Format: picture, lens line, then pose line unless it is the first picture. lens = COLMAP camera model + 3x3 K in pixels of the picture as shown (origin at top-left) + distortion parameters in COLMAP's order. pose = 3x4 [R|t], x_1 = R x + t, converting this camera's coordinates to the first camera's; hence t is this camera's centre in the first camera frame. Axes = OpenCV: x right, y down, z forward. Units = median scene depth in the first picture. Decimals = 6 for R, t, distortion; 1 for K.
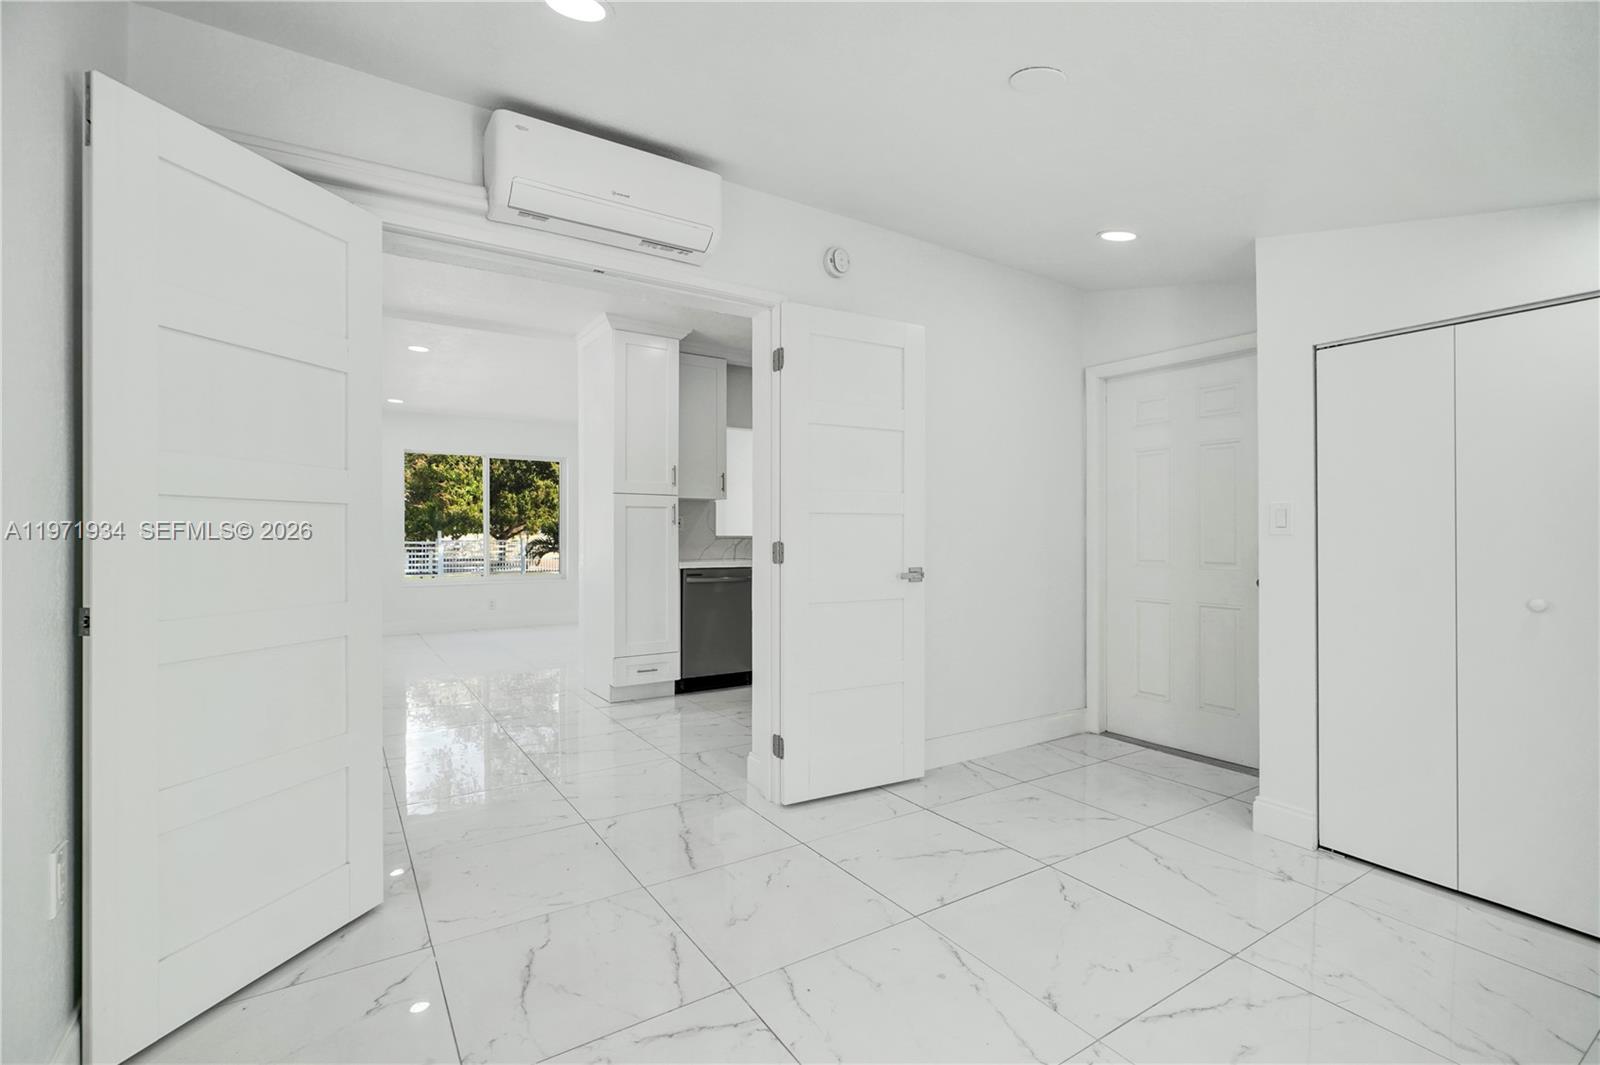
lens RADIAL K [[727.6, 0, 800.0], [0, 727.6, 532.5], [0, 0, 1]] dist [-0.002034, -0.000297]
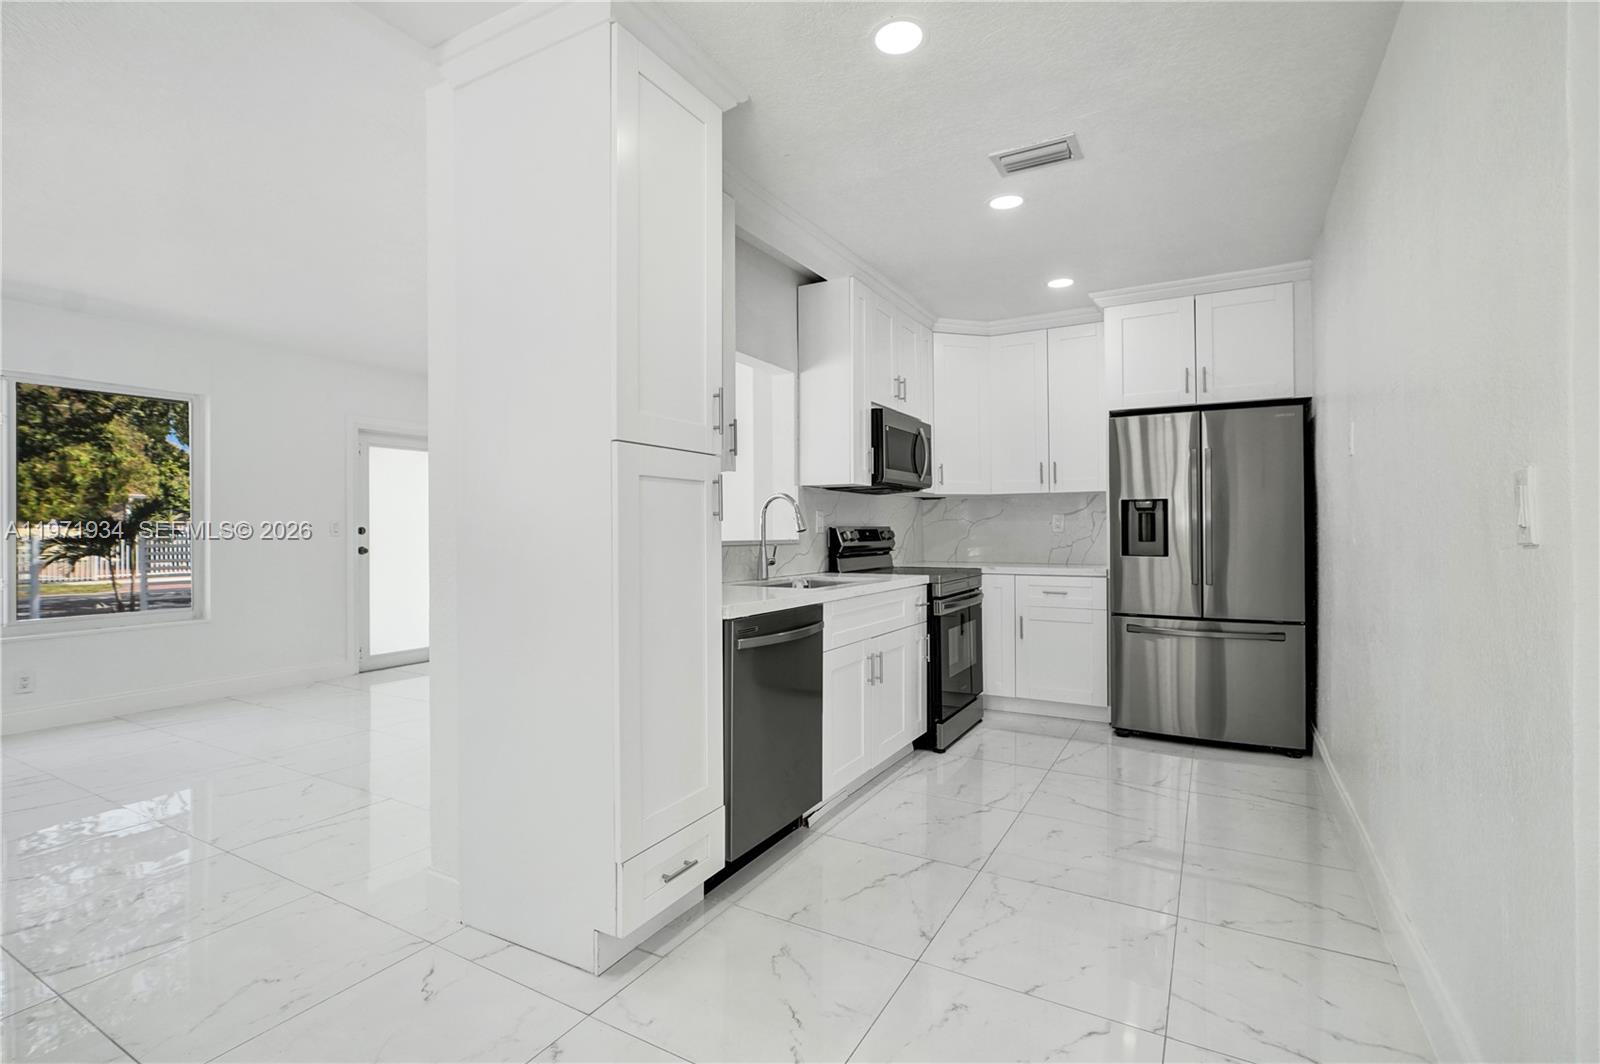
lens RADIAL K [[727.6, 0, 800.0], [0, 727.6, 532.0], [0, 0, 1]] dist [-0.002034, -0.000297]
pose [[0.888648, 0.002614, 0.458583, -0.298069], [-0.006033, 0.999964, 0.005991, -0.006687], [-0.458551, -0.008091, 0.888631, 0.524279]]
